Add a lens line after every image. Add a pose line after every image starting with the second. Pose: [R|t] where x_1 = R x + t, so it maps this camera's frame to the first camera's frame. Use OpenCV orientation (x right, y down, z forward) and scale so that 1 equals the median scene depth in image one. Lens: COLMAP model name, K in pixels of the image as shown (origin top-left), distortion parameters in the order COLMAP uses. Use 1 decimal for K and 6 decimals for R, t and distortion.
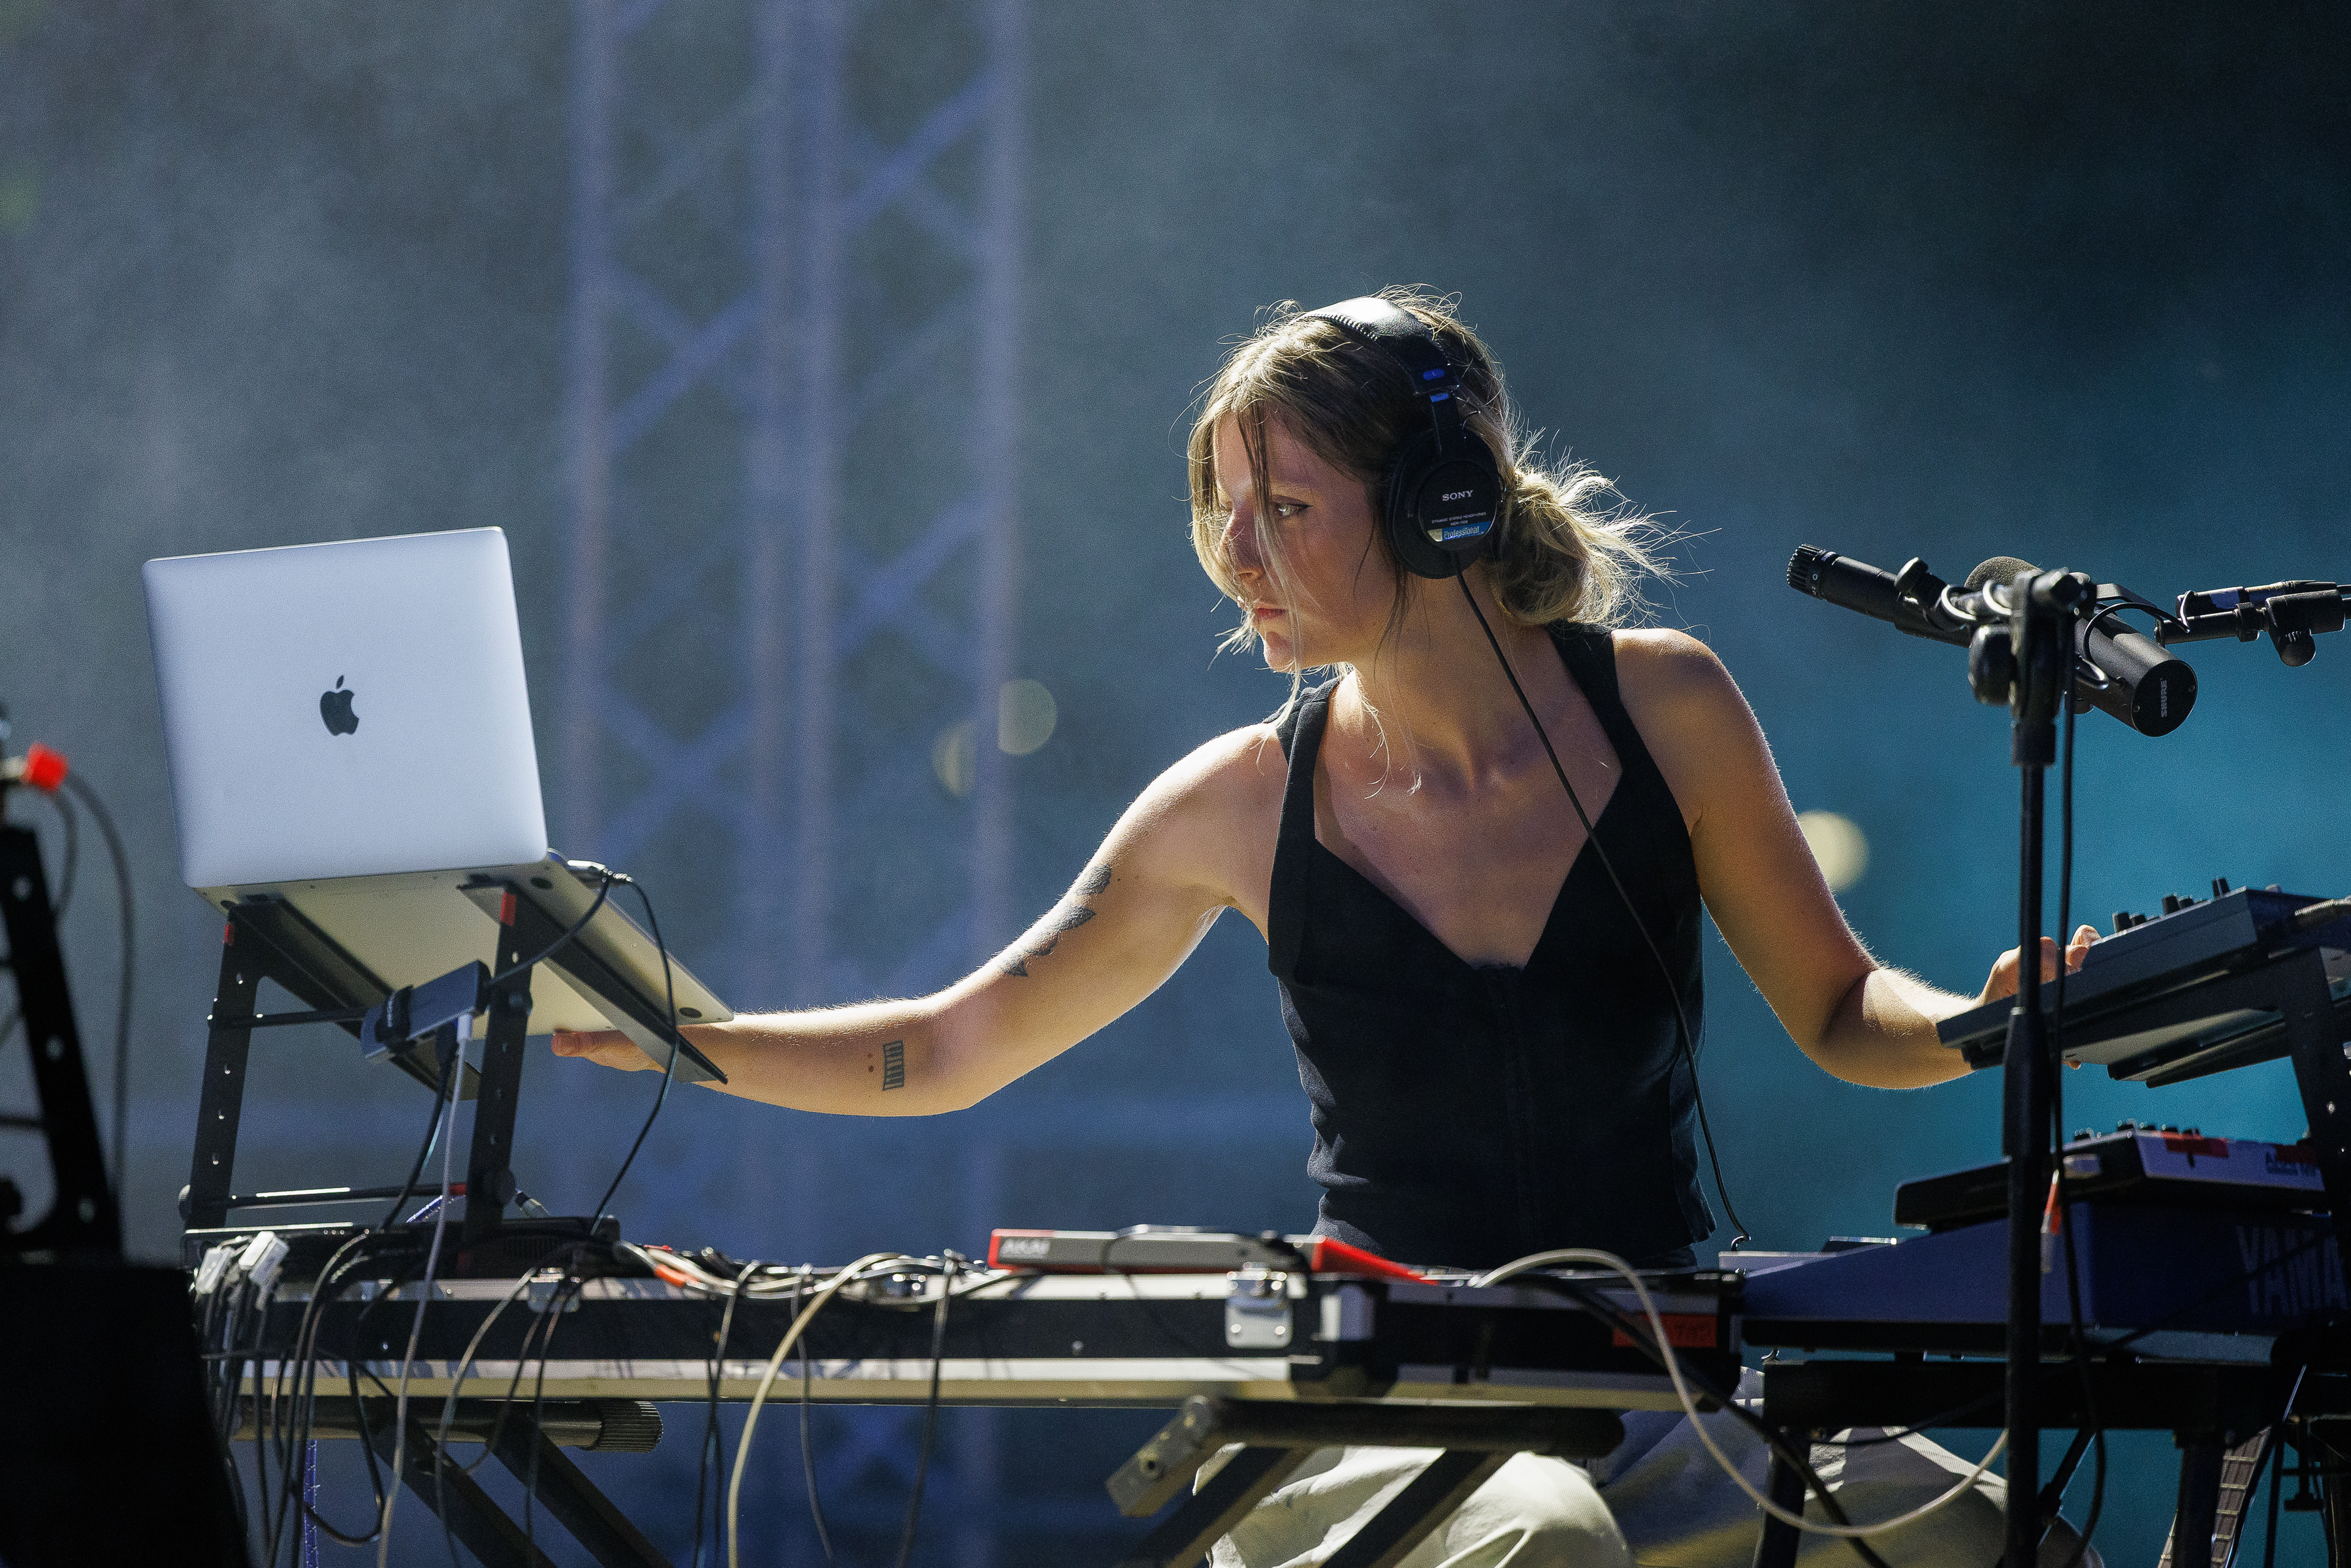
lens RADIAL K [[15211.6, 0, 1175.5], [0, 15211.6, 784.0], [0, 0, 1]] dist [-0.247459, 2.648500]
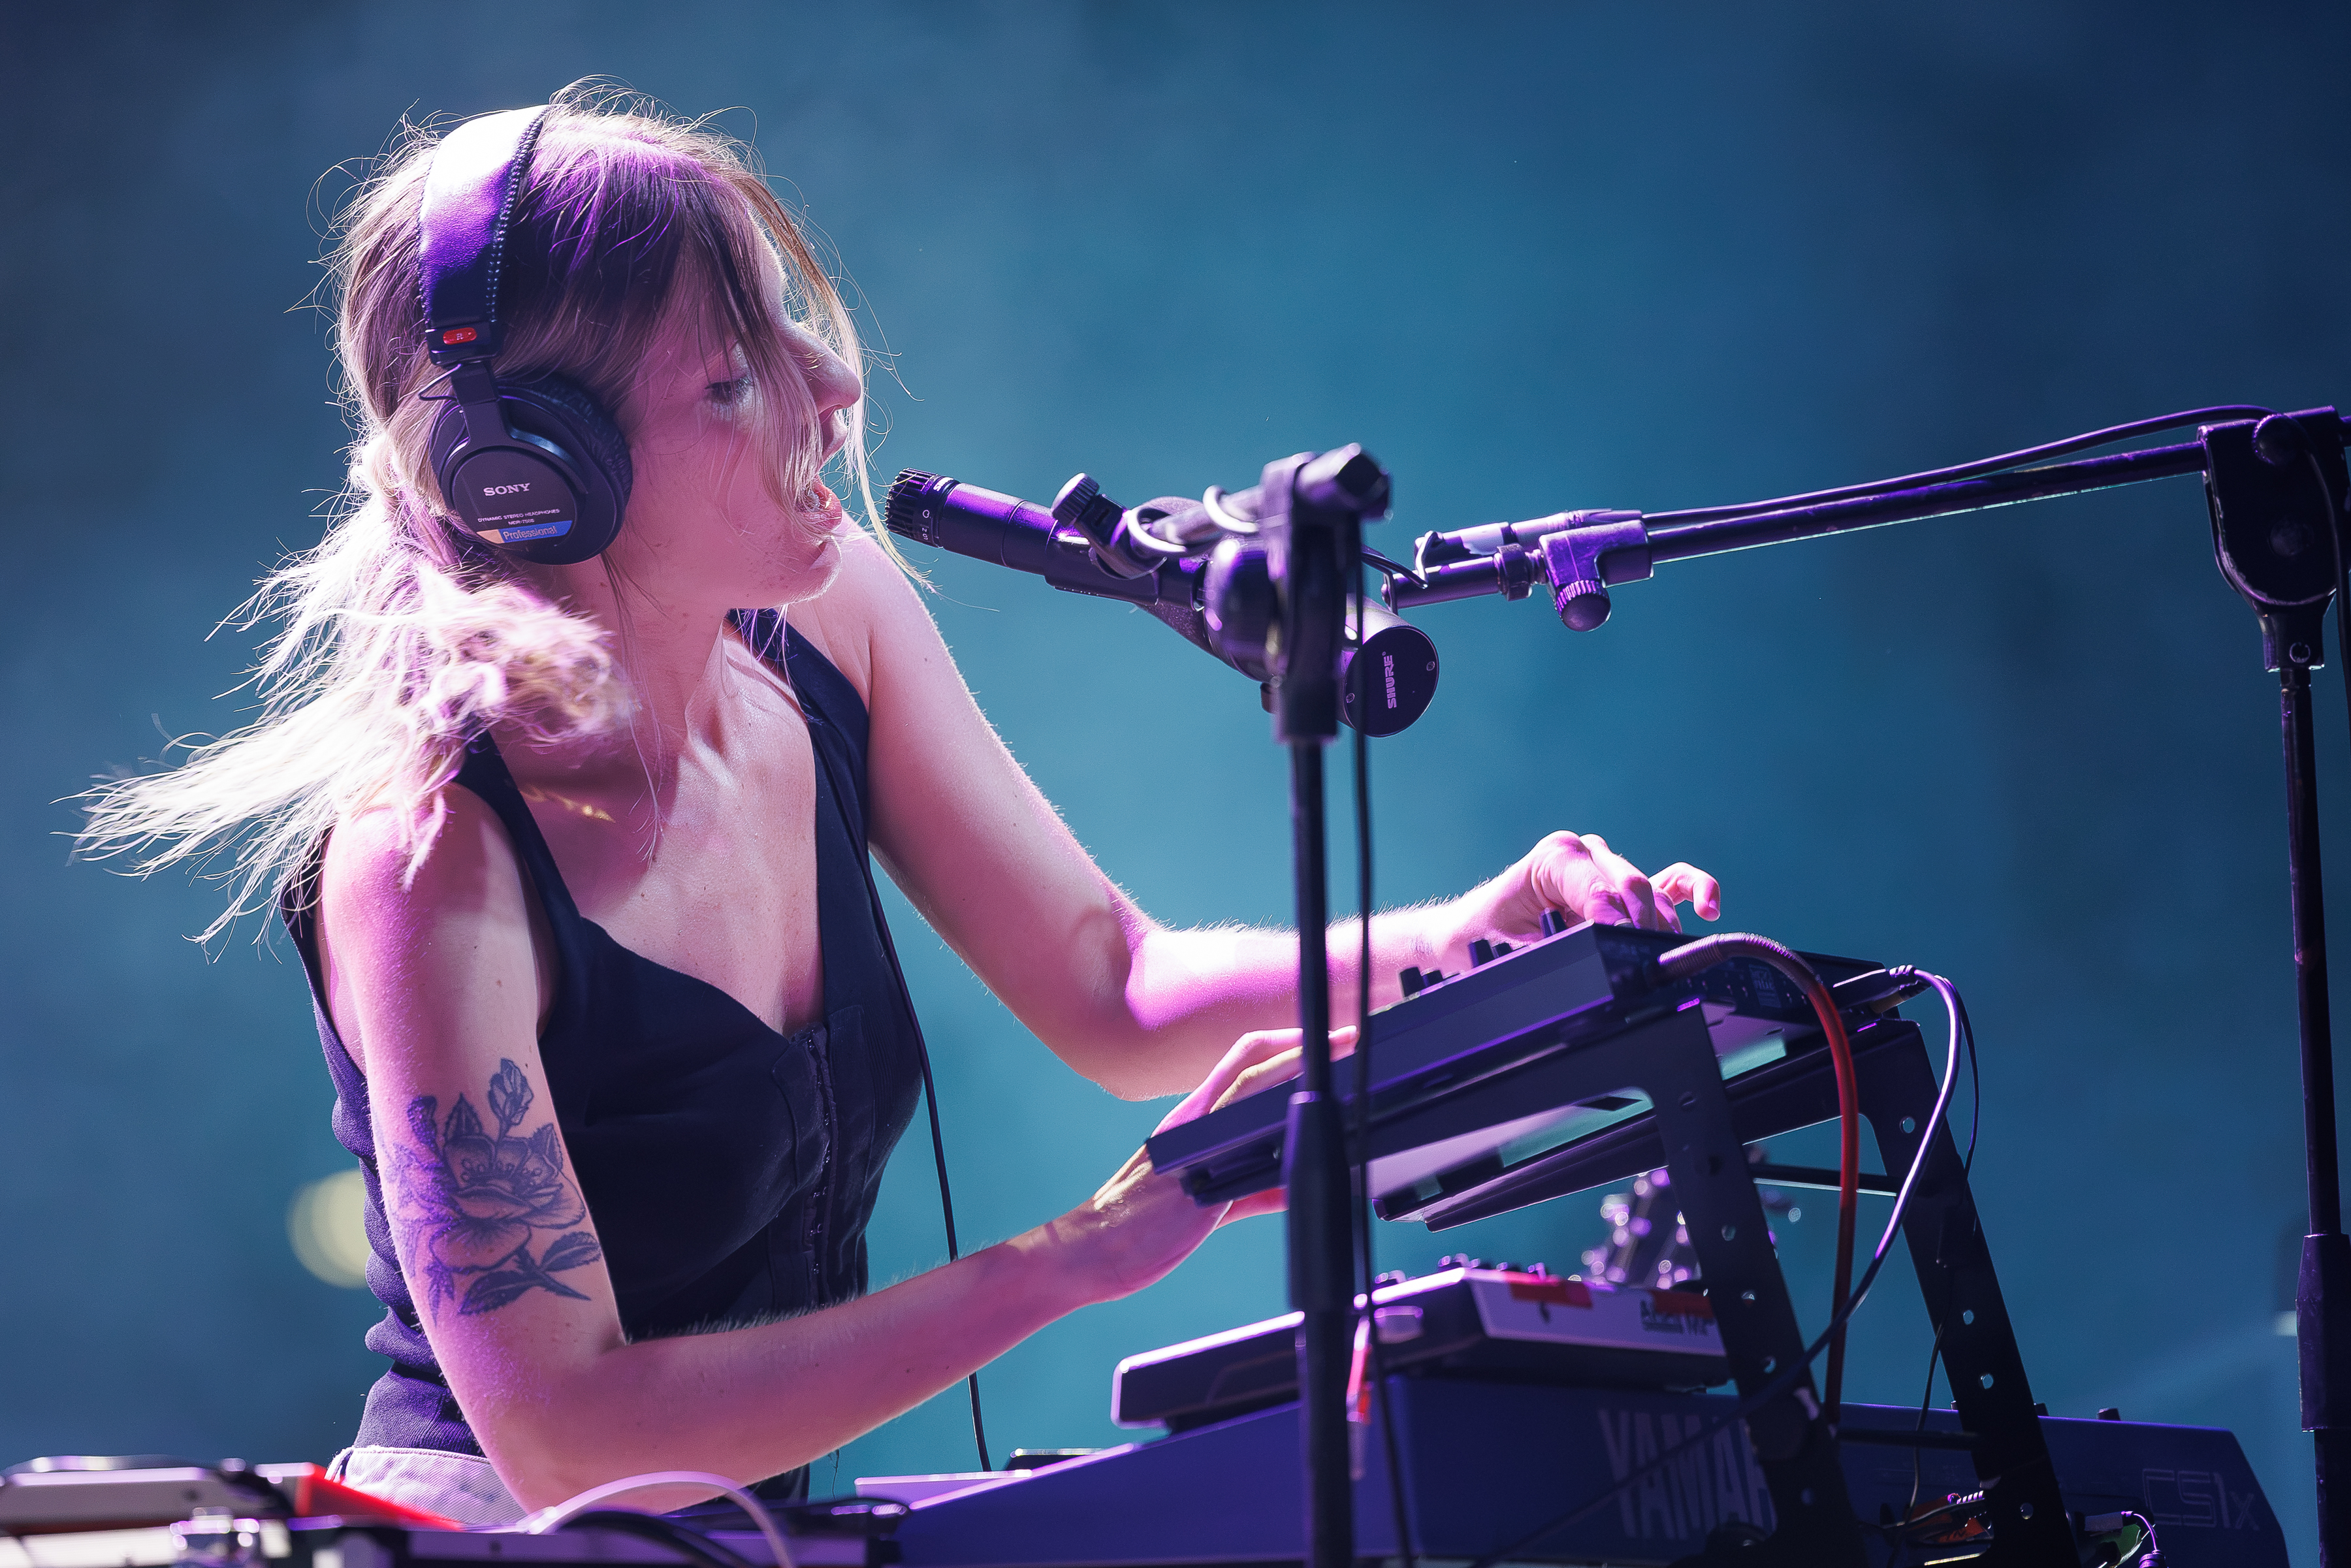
lens RADIAL K [[17399.1, 0, 1175.5], [0, 17399.1, 784.0], [0, 0, 1]] dist [-0.003732, -8.344889]
pose [[0.994126, -0.037767, 0.101429, -0.029130], [0.040519, 0.998861, -0.025203, 0.020154], [-0.100362, 0.029165, 0.994523, 0.217393]]
